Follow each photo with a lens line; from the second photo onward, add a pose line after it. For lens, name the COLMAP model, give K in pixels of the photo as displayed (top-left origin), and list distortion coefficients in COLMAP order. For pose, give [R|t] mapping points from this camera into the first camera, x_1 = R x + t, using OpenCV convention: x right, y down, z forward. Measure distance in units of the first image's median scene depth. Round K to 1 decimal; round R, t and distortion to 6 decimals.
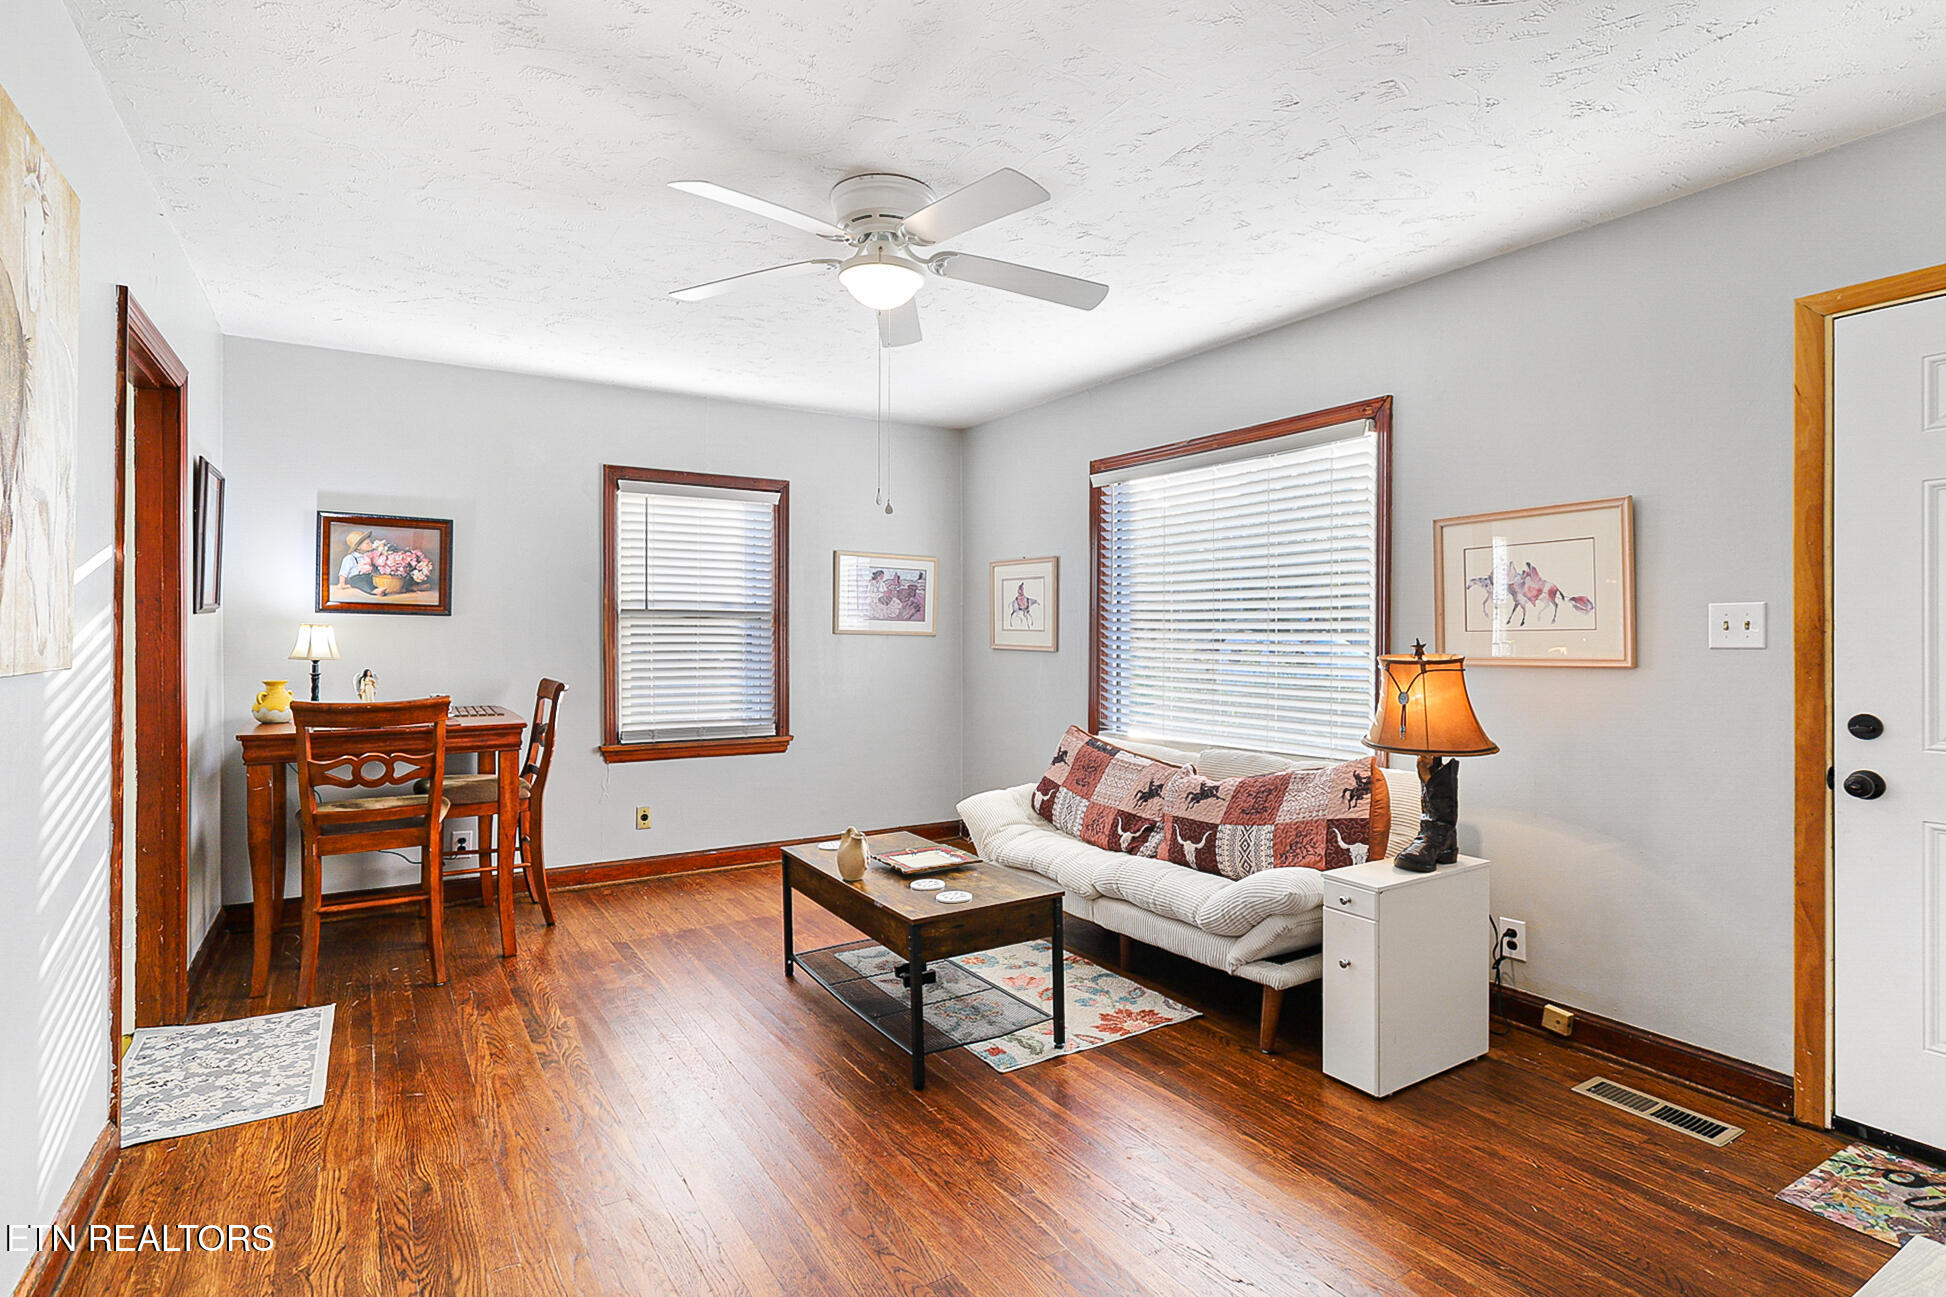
lens RADIAL K [[984.4, 0, 976.5], [0, 984.4, 640.0], [0, 0, 1]] dist [0.003876, 0.001185]
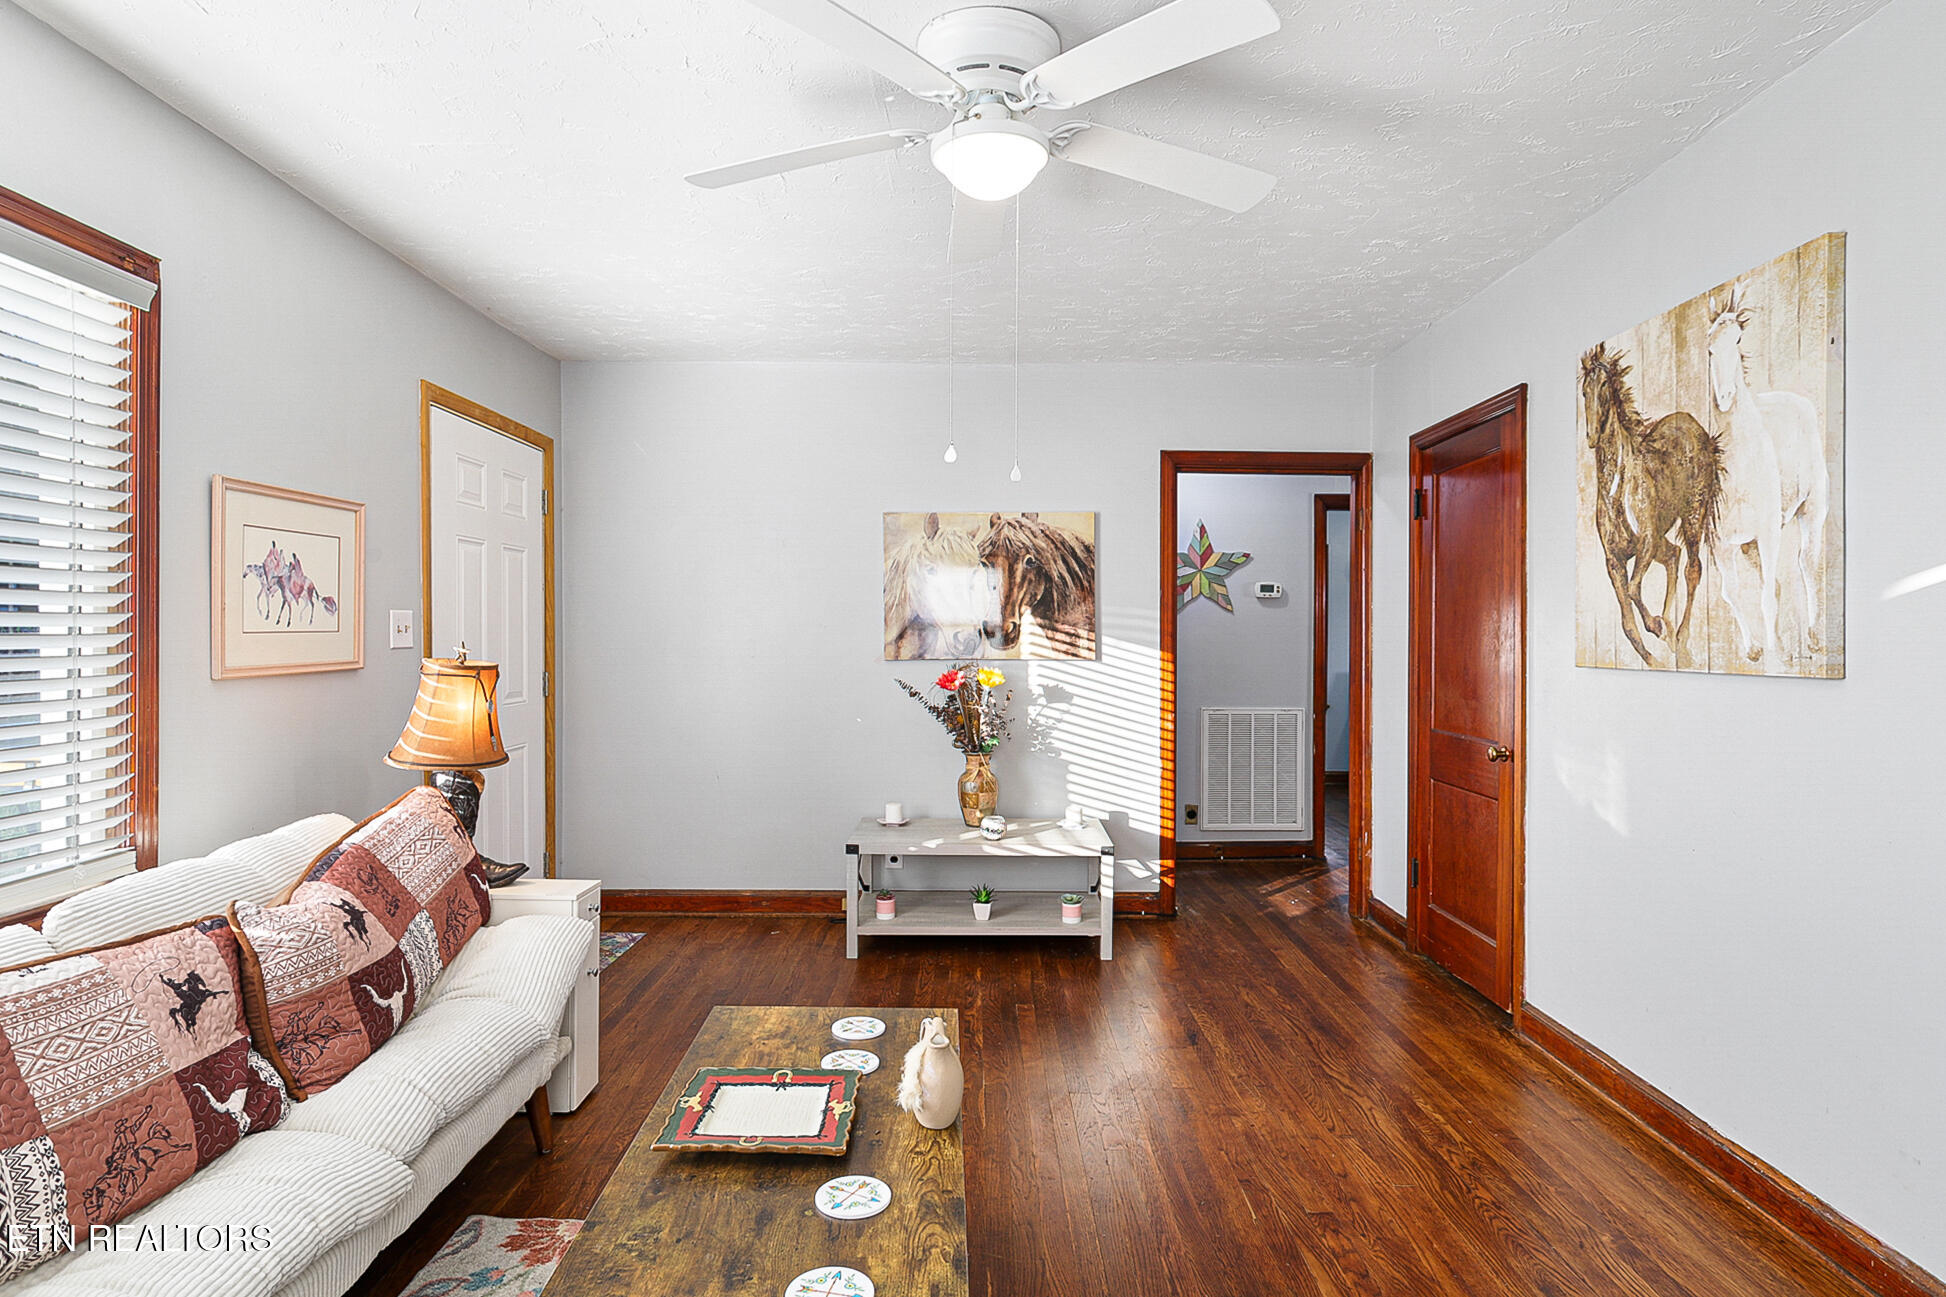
lens RADIAL K [[1066.4, 0, 993.7], [0, 1066.4, 649.3], [0, 0, 1]] dist [0.001049, 0.000779]
pose [[-0.850970, -0.011223, 0.525094, -0.328544], [-0.002144, 0.999838, 0.017896, -0.009212], [-0.525210, 0.014103, -0.850856, 1.064216]]
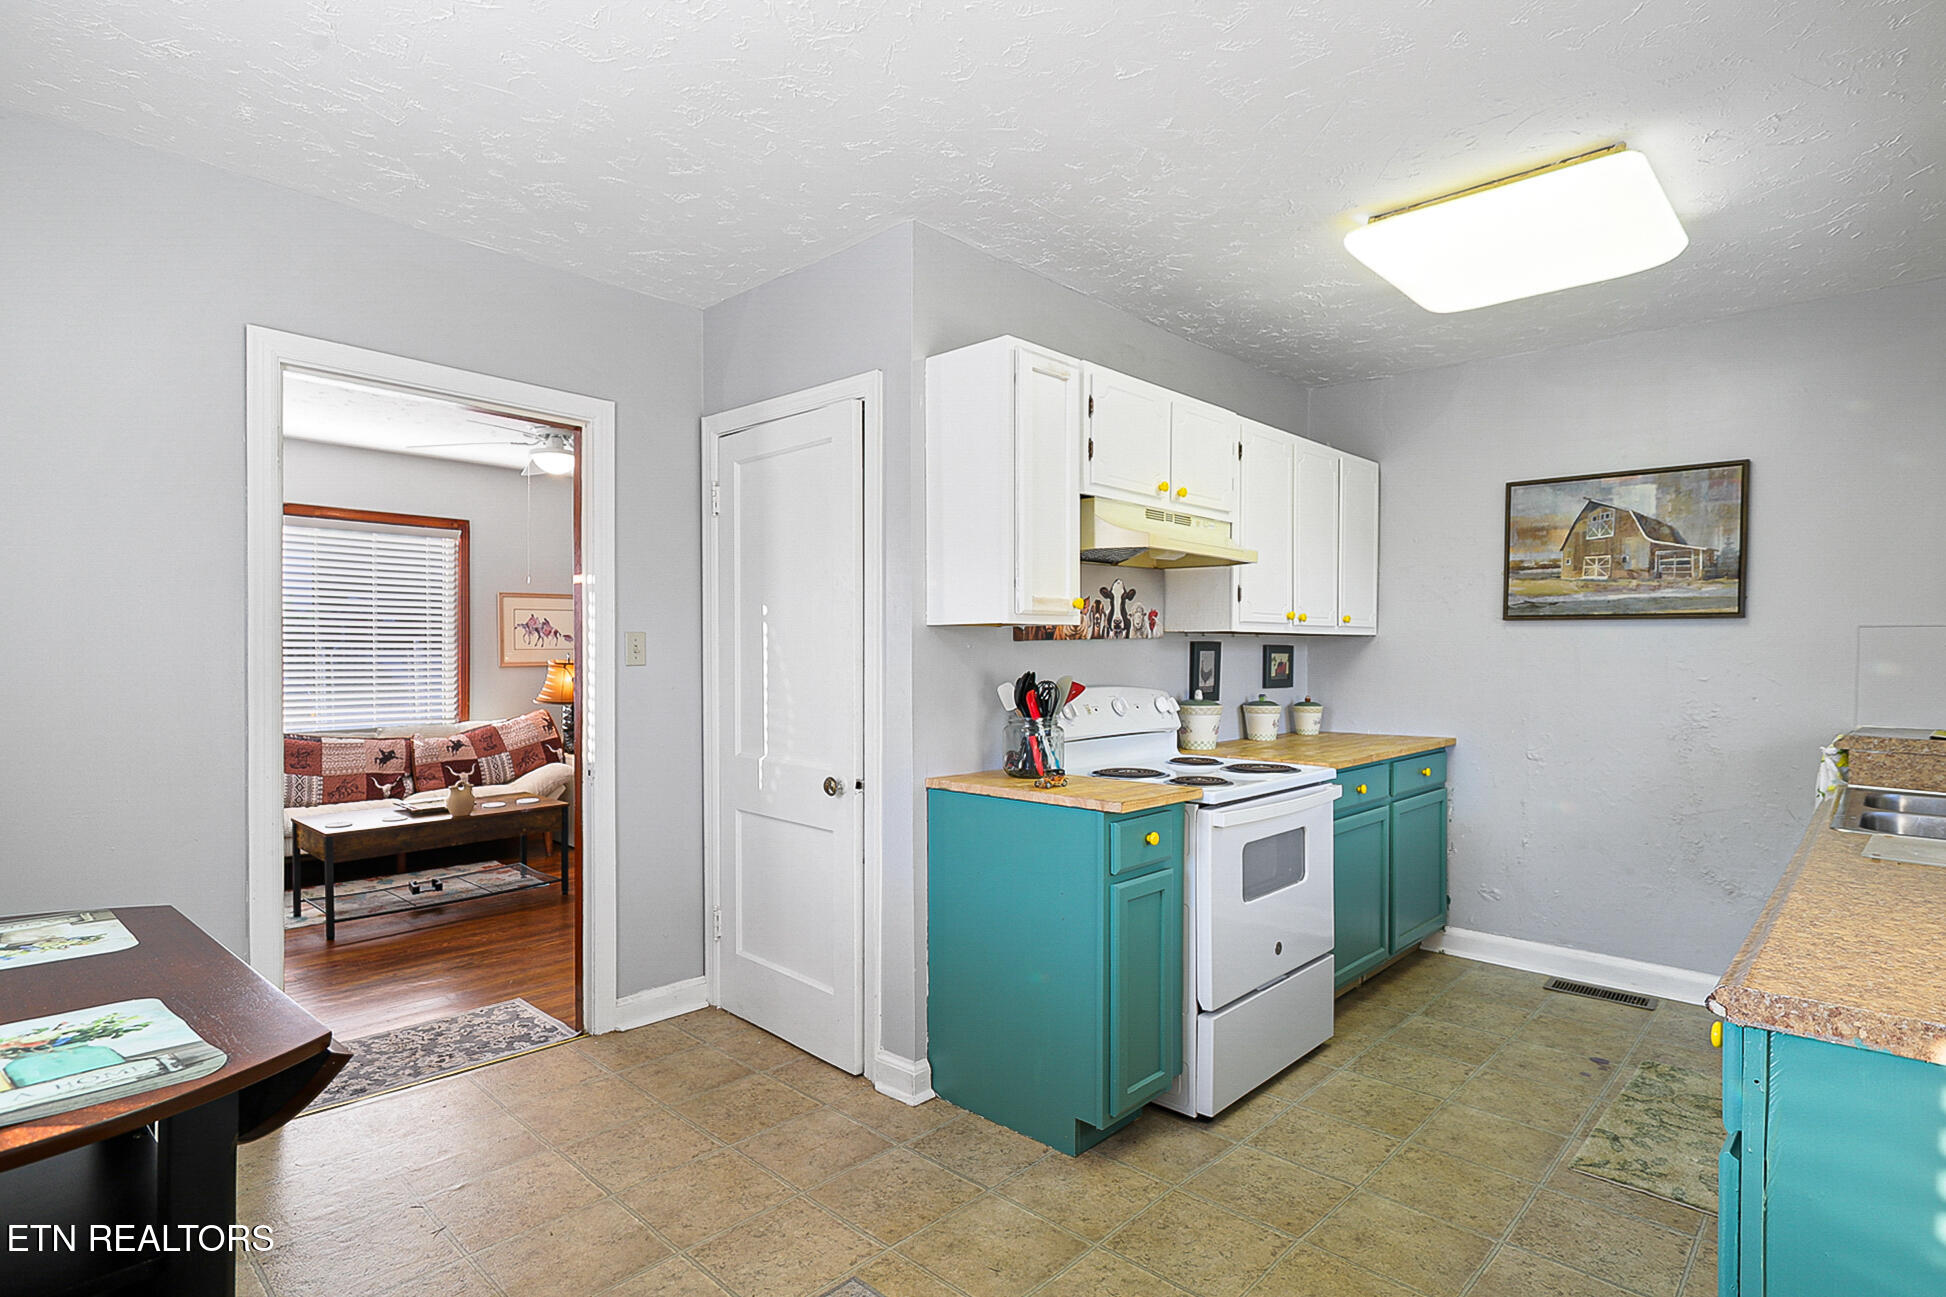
lens RADIAL K [[979.7, 0, 991.5], [0, 979.7, 667.4], [0, 0, 1]] dist [0.003985, 0.000519]
pose [[-0.263117, -0.018575, 0.964585, -1.309470], [0.001333, 0.999807, 0.019617, -0.007796], [-0.964763, 0.006448, -0.263041, 0.443687]]
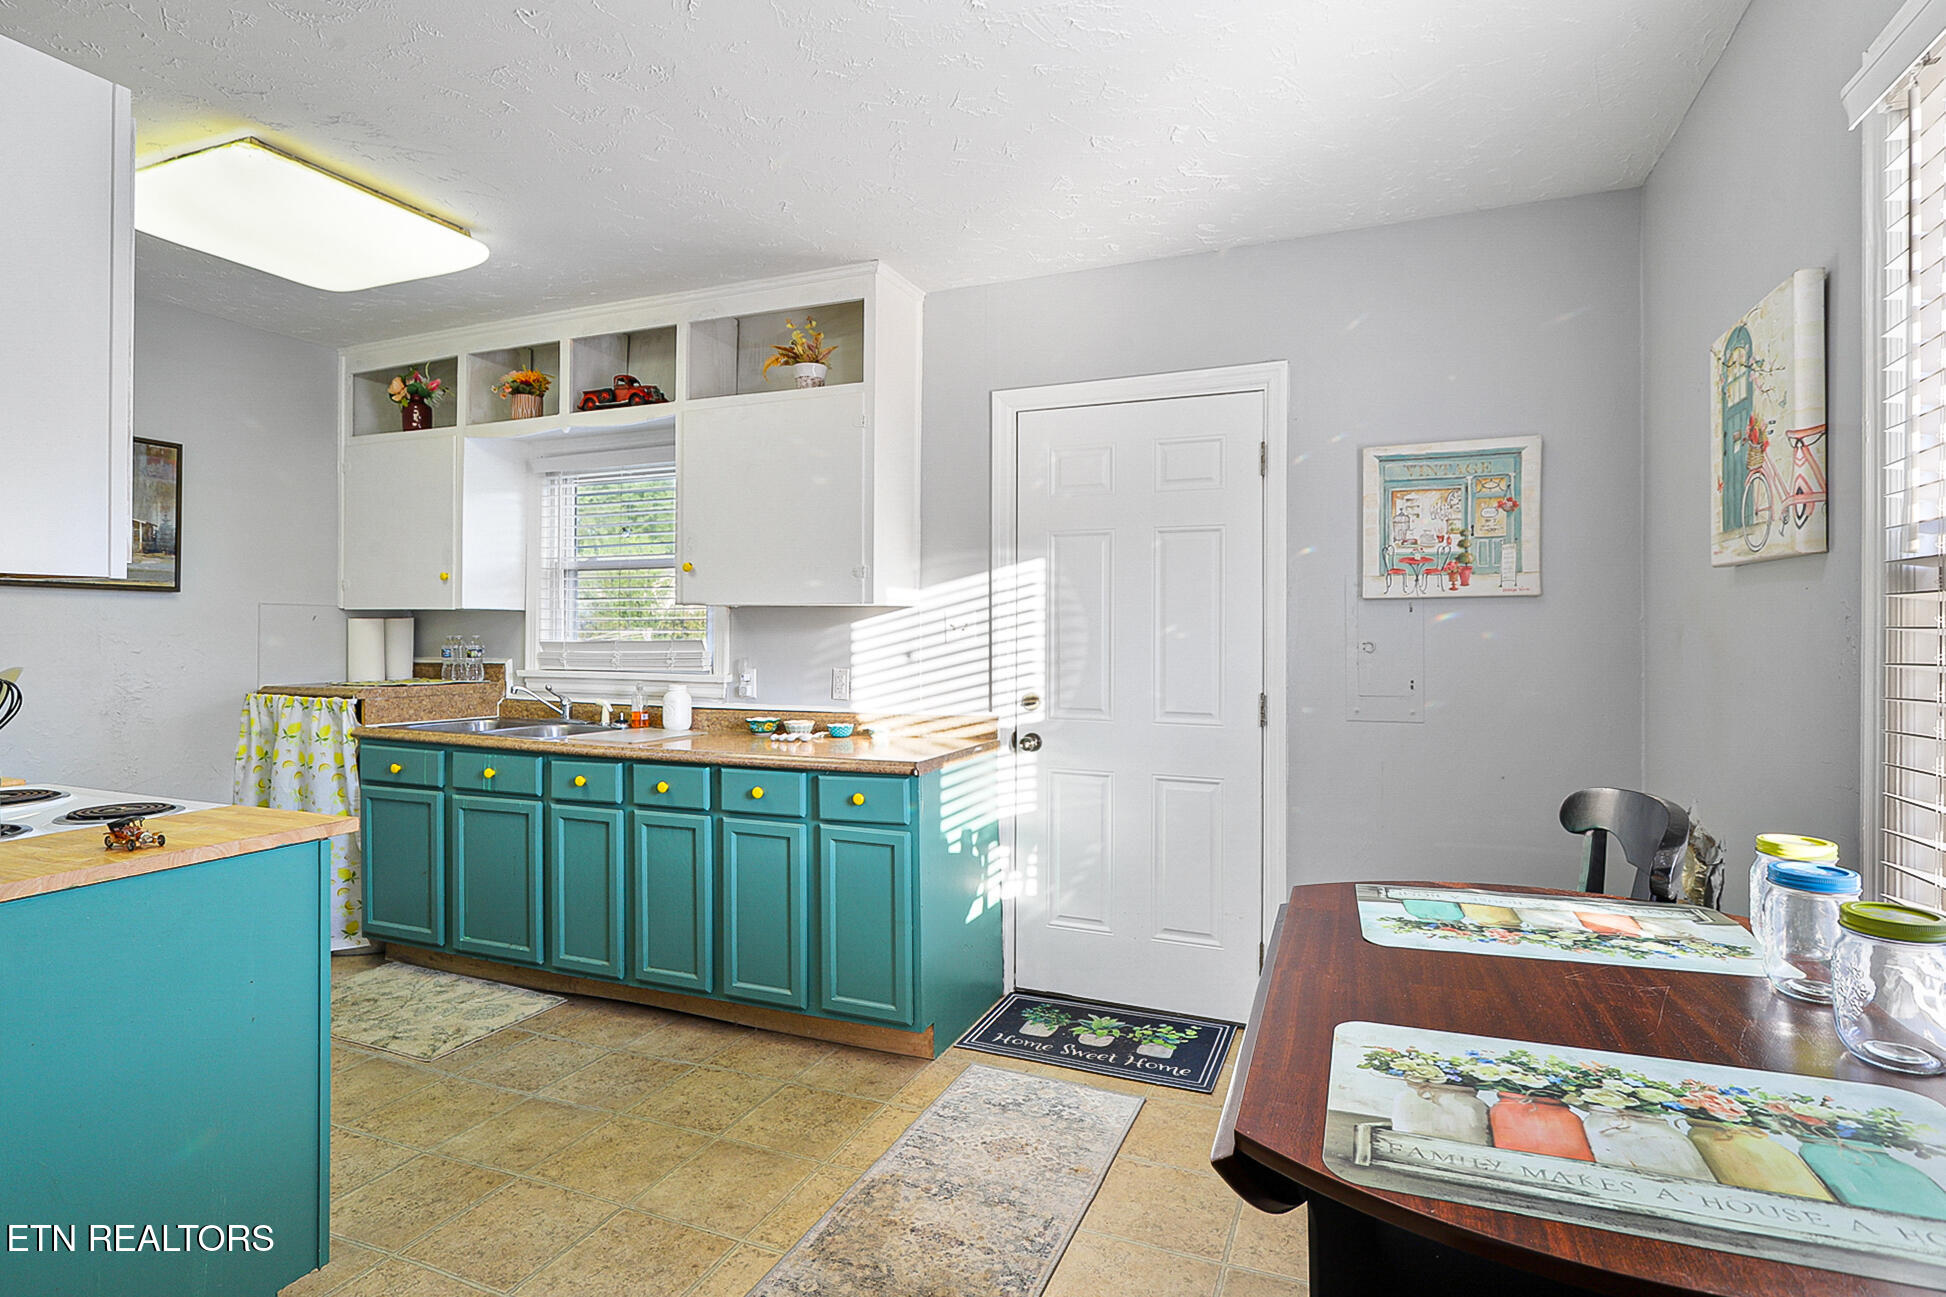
lens RADIAL K [[973.5, 0, 991.9], [0, 973.5, 624.7], [0, 0, 1]] dist [-0.001541, -0.000615]
pose [[-0.811865, -0.007702, -0.583795, -0.780731], [-0.008890, 0.999960, -0.000829, -0.008896], [0.583778, 0.004517, -0.811901, 0.737904]]
